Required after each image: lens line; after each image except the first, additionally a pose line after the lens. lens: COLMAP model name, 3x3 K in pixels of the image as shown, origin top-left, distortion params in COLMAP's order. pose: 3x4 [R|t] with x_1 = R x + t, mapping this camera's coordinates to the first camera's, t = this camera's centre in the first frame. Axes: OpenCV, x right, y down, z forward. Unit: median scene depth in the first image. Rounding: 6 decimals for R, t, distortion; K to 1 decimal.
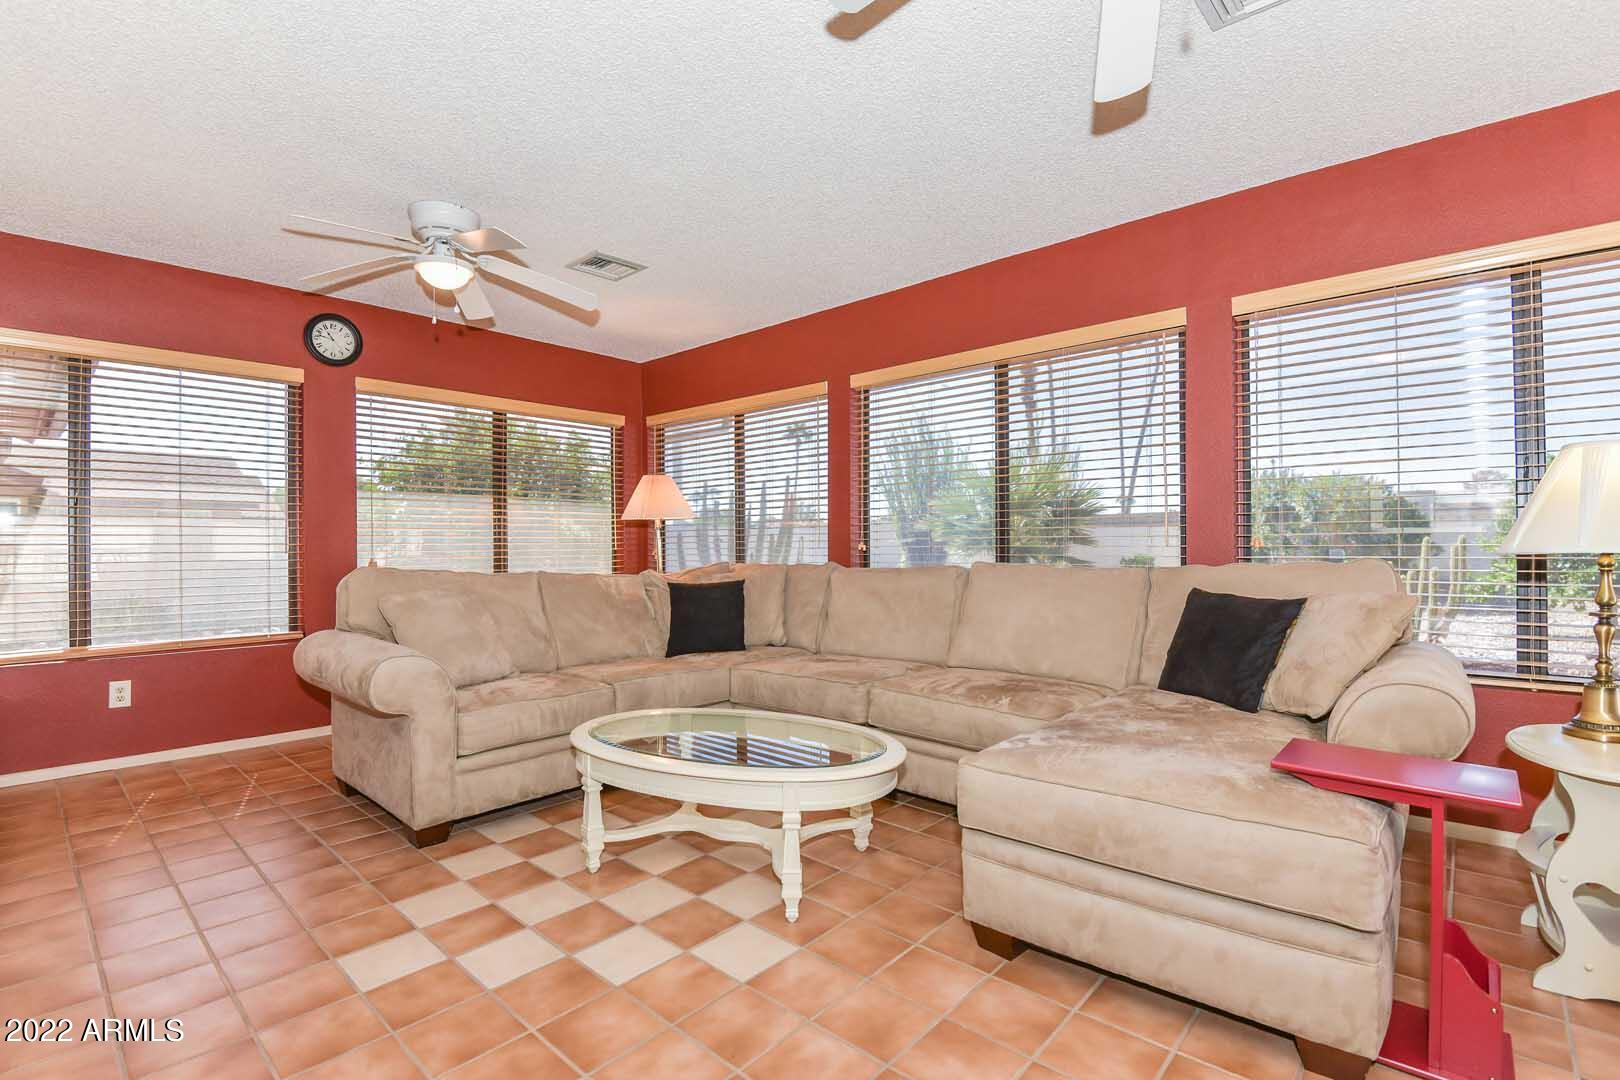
lens RADIAL K [[745.6, 0, 810.3], [0, 745.6, 541.3], [0, 0, 1]] dist [-0.055846, -0.000991]
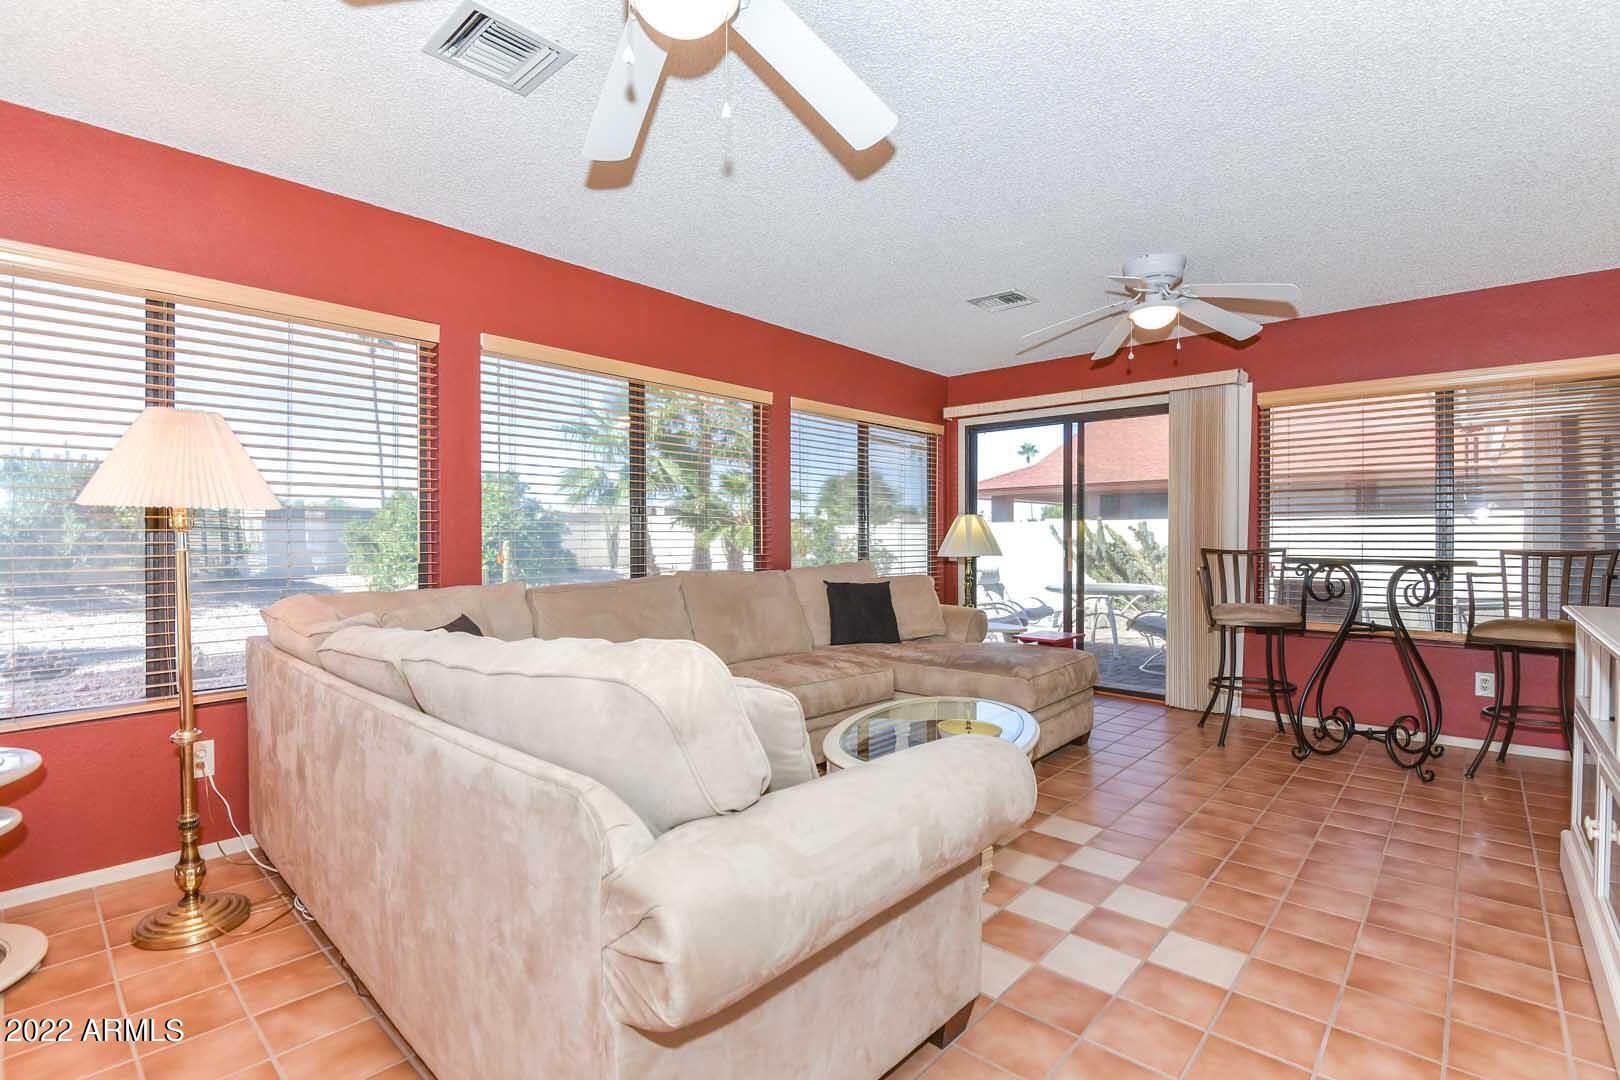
lens RADIAL K [[745.6, 0, 817.1], [0, 745.6, 536.1], [0, 0, 1]] dist [-0.055846, -0.000991]
pose [[0.026774, -0.003511, 0.999635, -1.177997], [0.003464, 0.999988, 0.003420, -0.029518], [-0.999636, 0.003371, 0.026786, 1.091196]]
